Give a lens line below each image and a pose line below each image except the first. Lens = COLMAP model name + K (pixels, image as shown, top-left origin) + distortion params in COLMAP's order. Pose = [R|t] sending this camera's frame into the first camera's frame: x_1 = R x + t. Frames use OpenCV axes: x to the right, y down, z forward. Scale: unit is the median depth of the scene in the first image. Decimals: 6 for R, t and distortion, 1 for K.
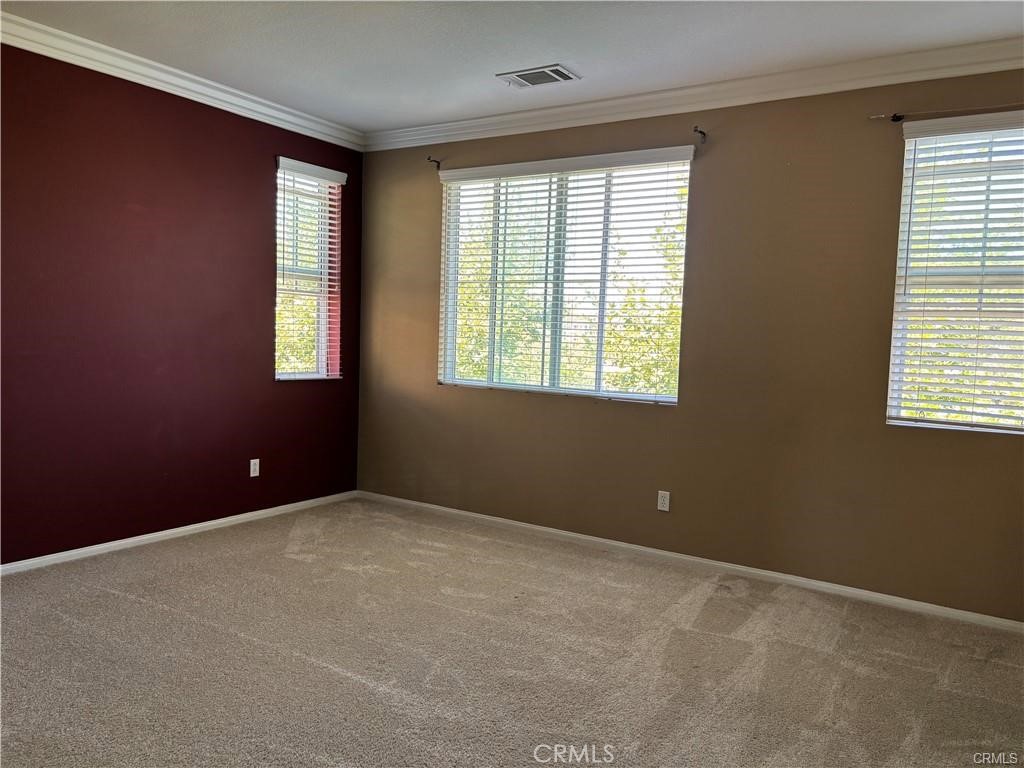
lens RADIAL K [[770.0, 0, 512.0], [0, 770.0, 384.0], [0, 0, 1]] dist [0.004865, 0.000103]
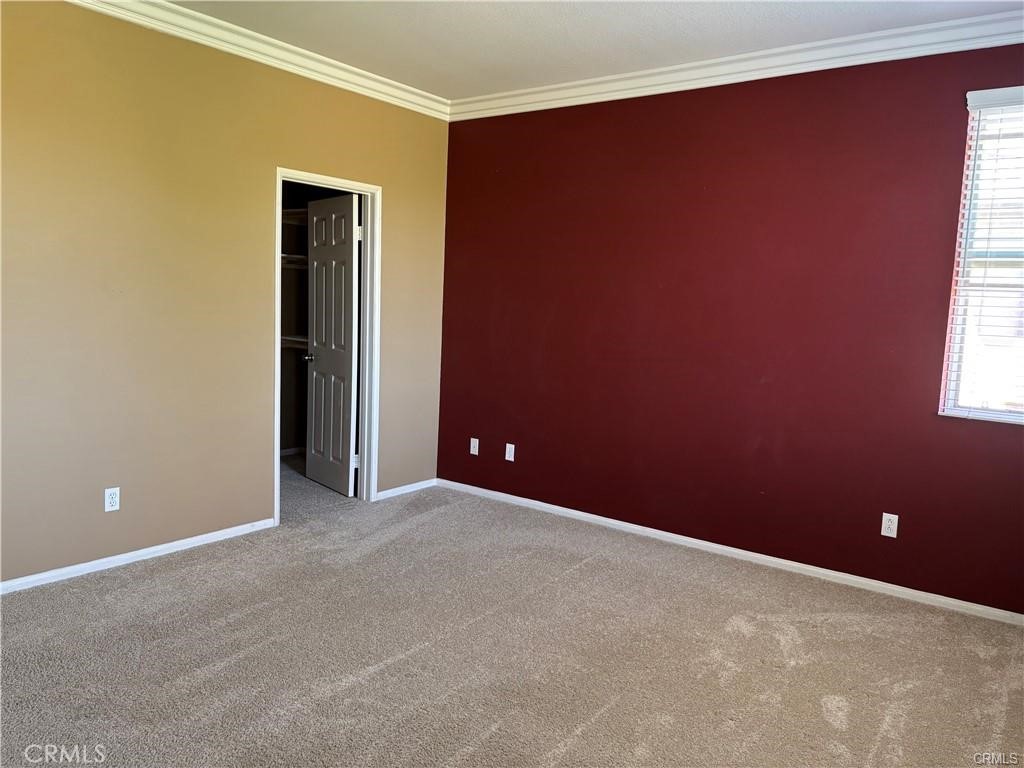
lens RADIAL K [[770.0, 0, 512.0], [0, 770.0, 384.0], [0, 0, 1]] dist [0.004865, 0.000103]
pose [[-0.048020, 0.071517, -0.996283, 0.495838], [-0.115075, 0.990396, 0.076641, -0.050861], [0.992195, 0.118327, -0.039329, 0.757505]]
